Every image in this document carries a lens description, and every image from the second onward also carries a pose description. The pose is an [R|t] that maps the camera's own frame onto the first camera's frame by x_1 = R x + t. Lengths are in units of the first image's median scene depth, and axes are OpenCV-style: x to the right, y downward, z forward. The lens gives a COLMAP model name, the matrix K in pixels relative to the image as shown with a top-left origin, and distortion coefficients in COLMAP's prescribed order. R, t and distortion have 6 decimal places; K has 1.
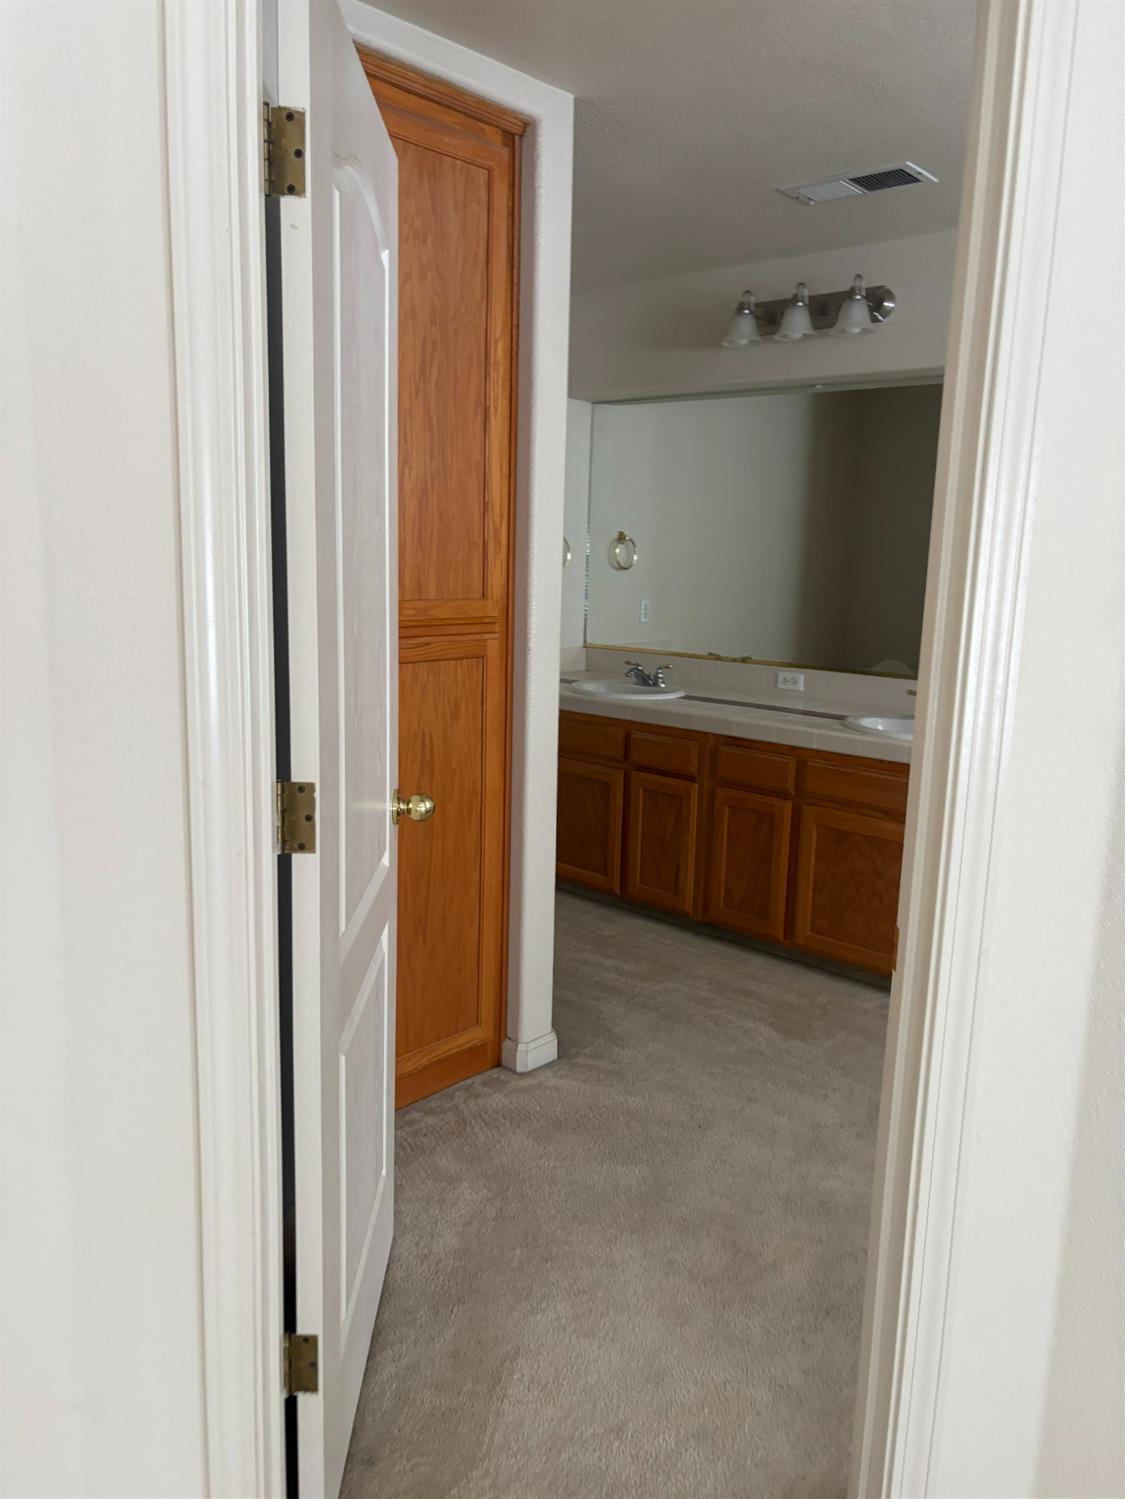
lens RADIAL K [[1138.1, 0, 556.3], [0, 1138.1, 747.2], [0, 0, 1]] dist [0.016422, -0.033622]
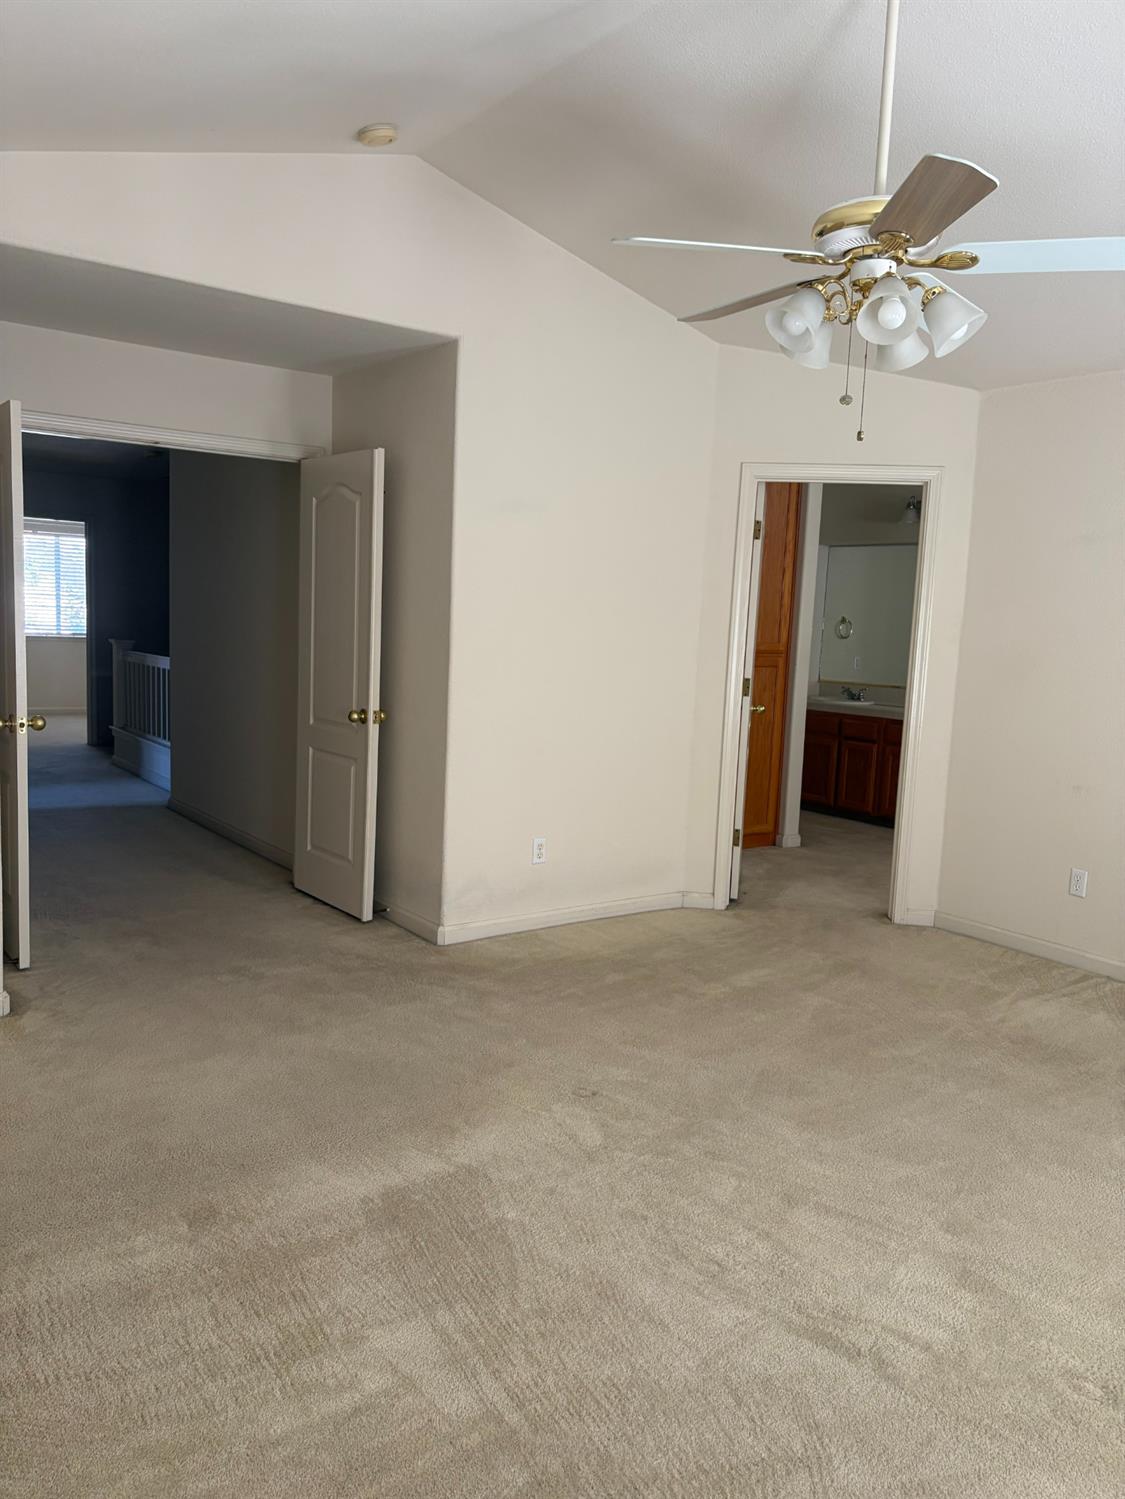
lens RADIAL K [[1138.1, 0, 556.3], [0, 1138.1, 747.2], [0, 0, 1]] dist [0.016422, -0.033622]
pose [[0.978889, 0.041411, -0.200156, -0.022124], [-0.055499, 0.996321, -0.065295, 0.191550], [0.196716, 0.075025, 0.977586, -1.007620]]
